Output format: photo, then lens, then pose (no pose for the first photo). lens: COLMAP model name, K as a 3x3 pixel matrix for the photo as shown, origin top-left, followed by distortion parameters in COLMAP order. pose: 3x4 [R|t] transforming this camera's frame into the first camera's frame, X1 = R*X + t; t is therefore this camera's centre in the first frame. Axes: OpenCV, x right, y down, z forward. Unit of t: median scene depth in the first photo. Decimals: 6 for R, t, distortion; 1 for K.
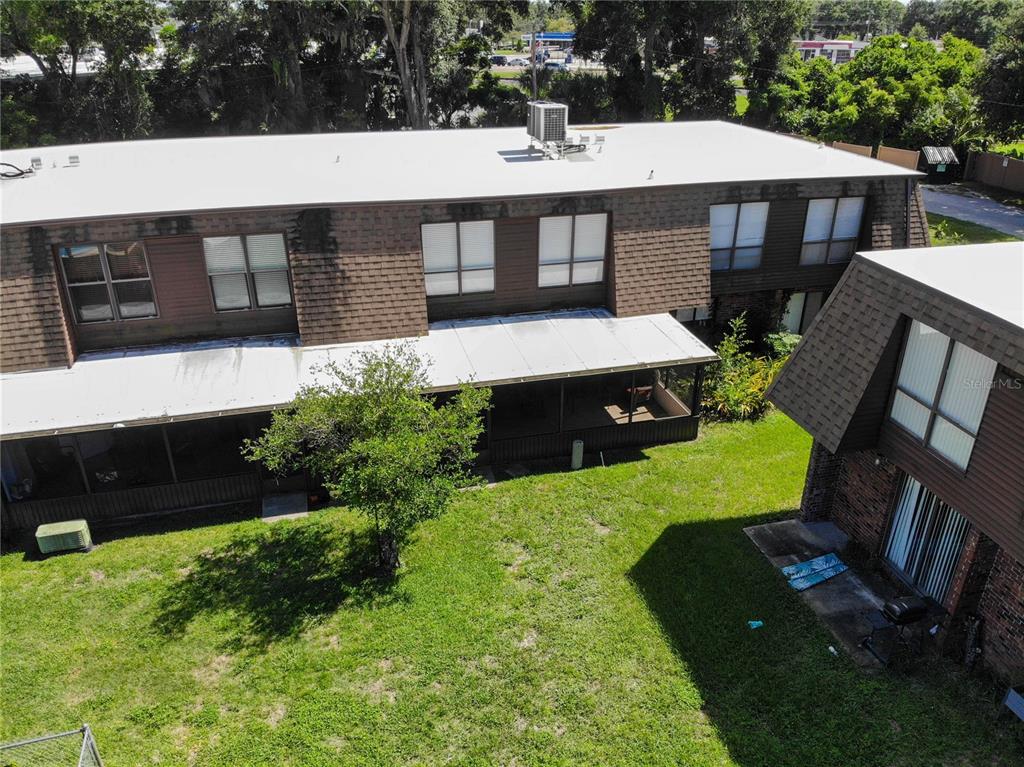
lens RADIAL K [[763.7, 0, 512.6], [0, 763.7, 383.2], [0, 0, 1]] dist [-0.000632, -0.000086]
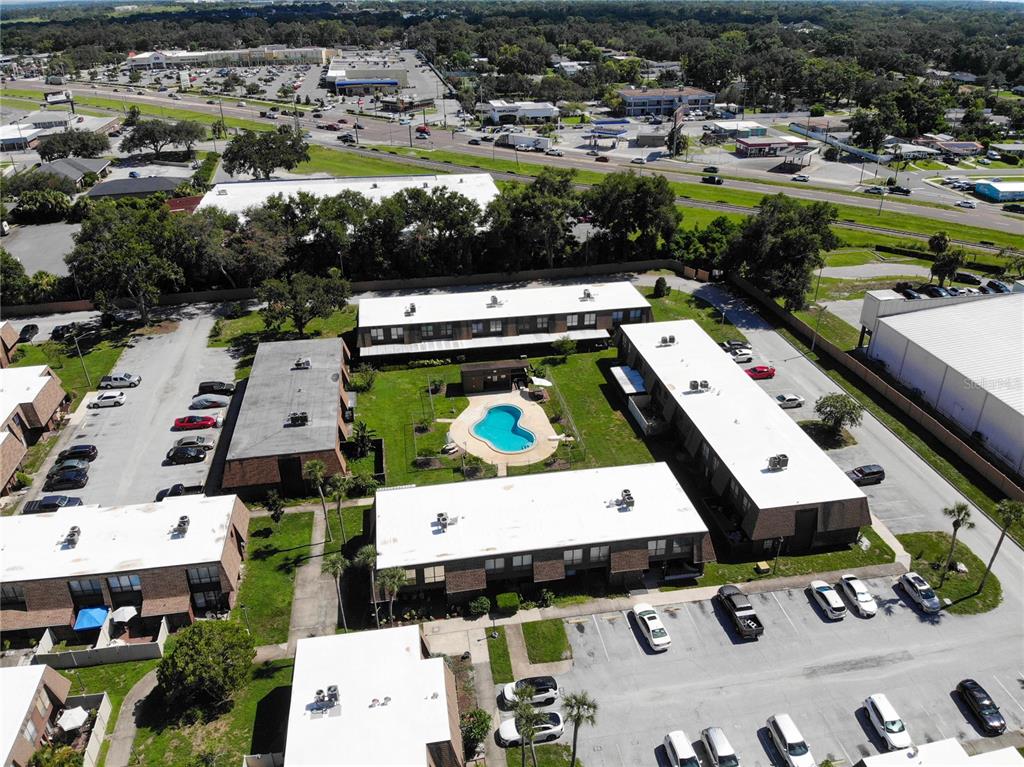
lens RADIAL K [[763.7, 0, 512.2], [0, 763.7, 382.4], [0, 0, 1]] dist [-0.000632, -0.000086]
pose [[0.997074, 0.029793, -0.070398, -0.107926], [-0.027008, 0.998827, 0.040185, 0.117665], [0.071513, -0.038166, 0.996709, -5.598559]]
